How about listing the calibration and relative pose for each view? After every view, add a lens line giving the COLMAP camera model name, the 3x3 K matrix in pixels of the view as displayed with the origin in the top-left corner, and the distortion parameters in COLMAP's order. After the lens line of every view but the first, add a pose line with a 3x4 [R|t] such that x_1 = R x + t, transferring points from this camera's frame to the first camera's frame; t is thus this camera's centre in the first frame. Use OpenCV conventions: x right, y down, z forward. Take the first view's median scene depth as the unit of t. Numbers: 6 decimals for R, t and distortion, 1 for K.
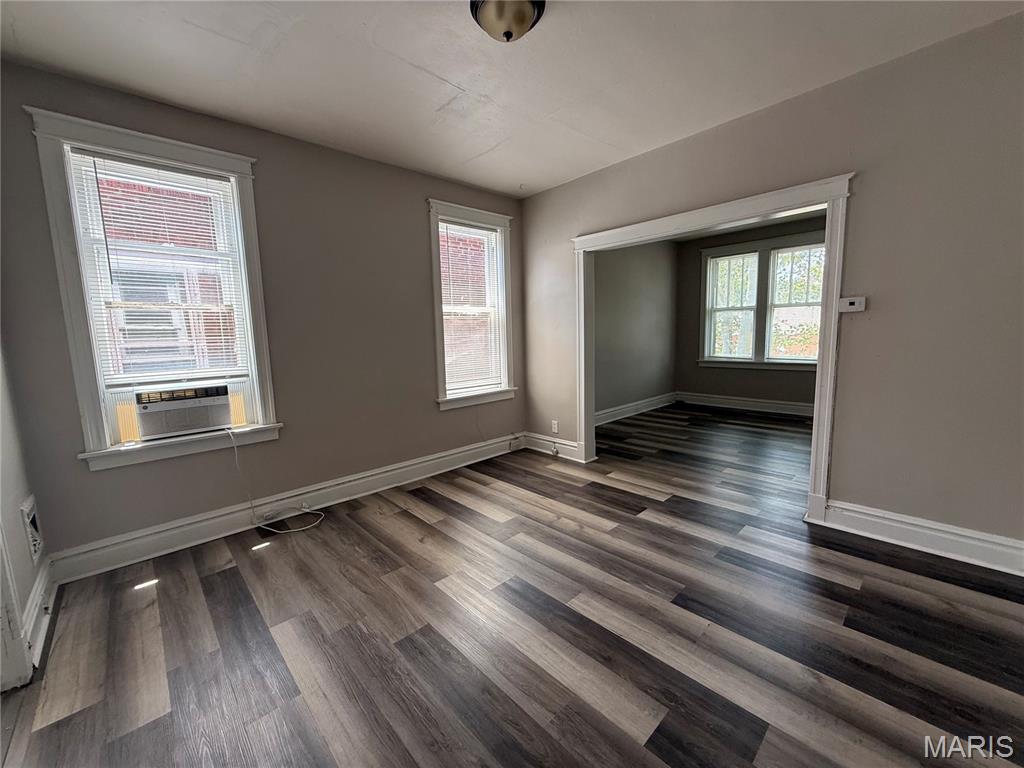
lens RADIAL K [[407.2, 0, 510.2], [0, 407.2, 382.4], [0, 0, 1]] dist [-0.003652, 0.001319]
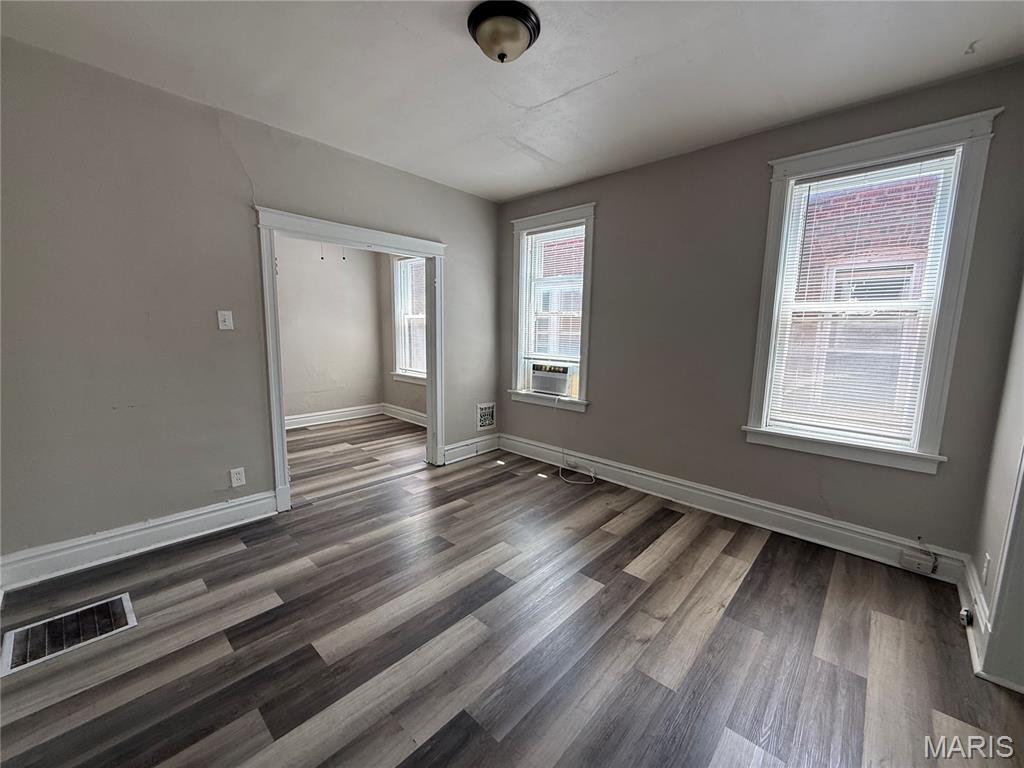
lens RADIAL K [[407.2, 0, 516.9], [0, 407.2, 387.1], [0, 0, 1]] dist [-0.003652, 0.001319]
pose [[0.077558, 0.157282, -0.984503, 0.544847], [-0.152242, 0.977765, 0.144212, -0.076870], [0.985295, 0.138698, 0.099778, 0.495653]]
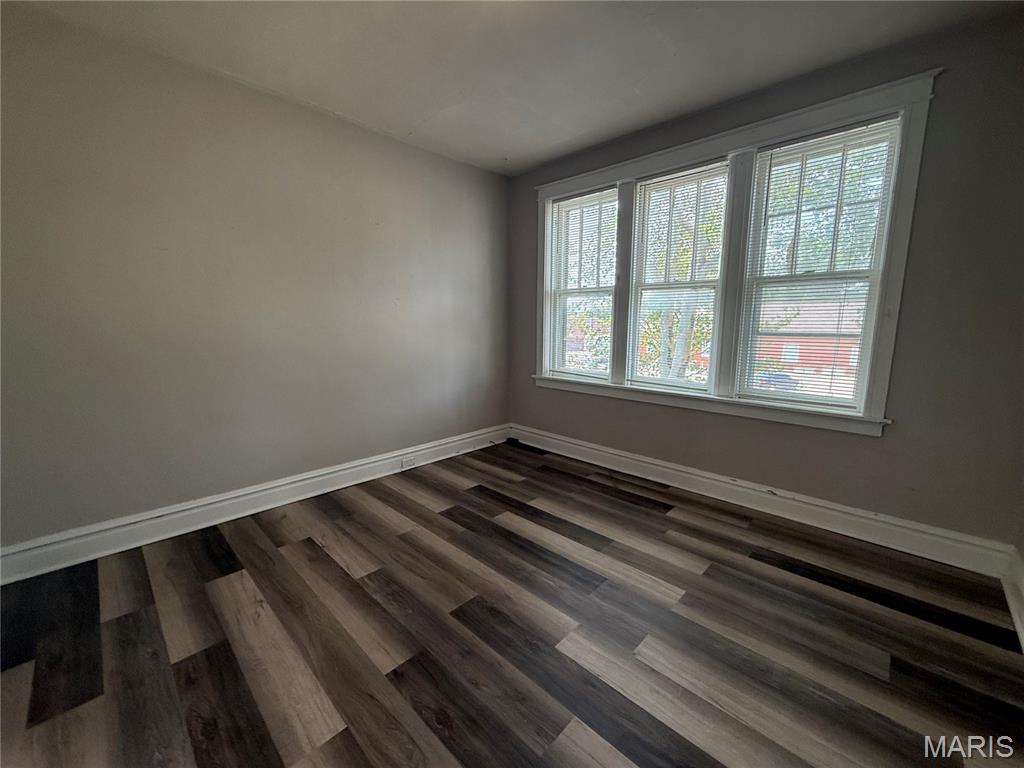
lens RADIAL K [[407.2, 0, 520.6], [0, 407.2, 387.0], [0, 0, 1]] dist [-0.003652, 0.001319]
pose [[0.997781, 0.019547, 0.063645, 0.723427], [-0.021169, 0.999465, 0.024919, -0.096626], [-0.063124, -0.026211, 0.997661, 0.723394]]
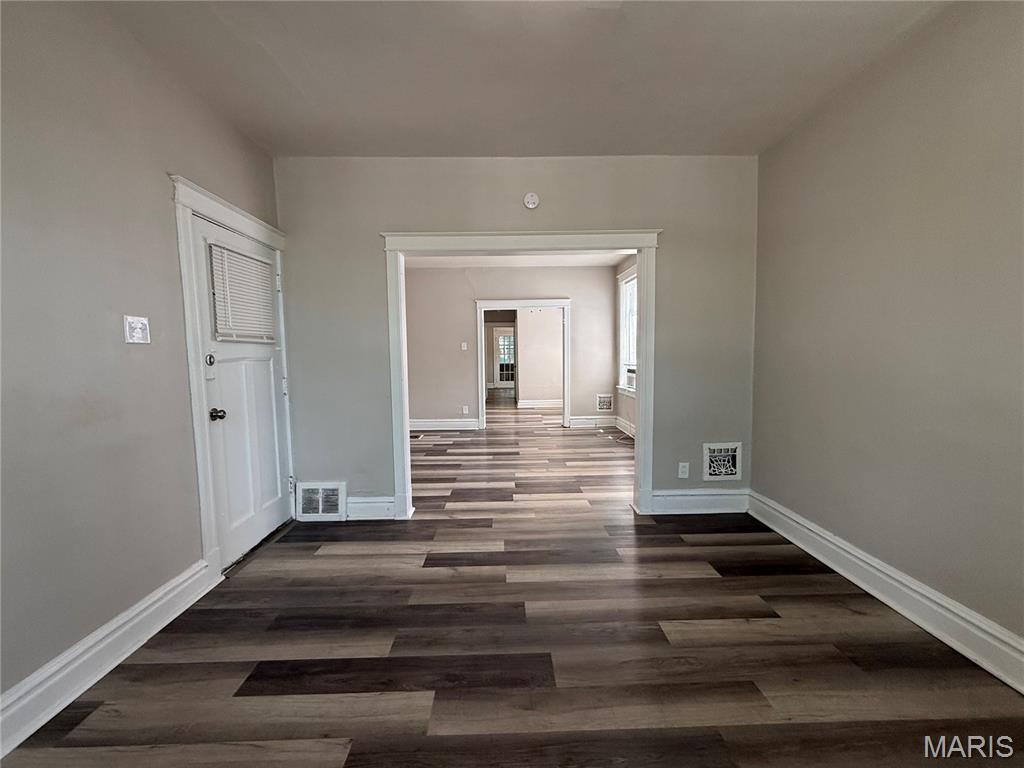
lens RADIAL K [[407.2, 0, 504.9], [0, 407.2, 388.9], [0, 0, 1]] dist [-0.003652, 0.001319]
pose [[-0.677516, 0.091387, -0.729809, 1.017011], [-0.071836, 0.979285, 0.189316, -0.184707], [0.731992, 0.180691, -0.656916, 1.419378]]
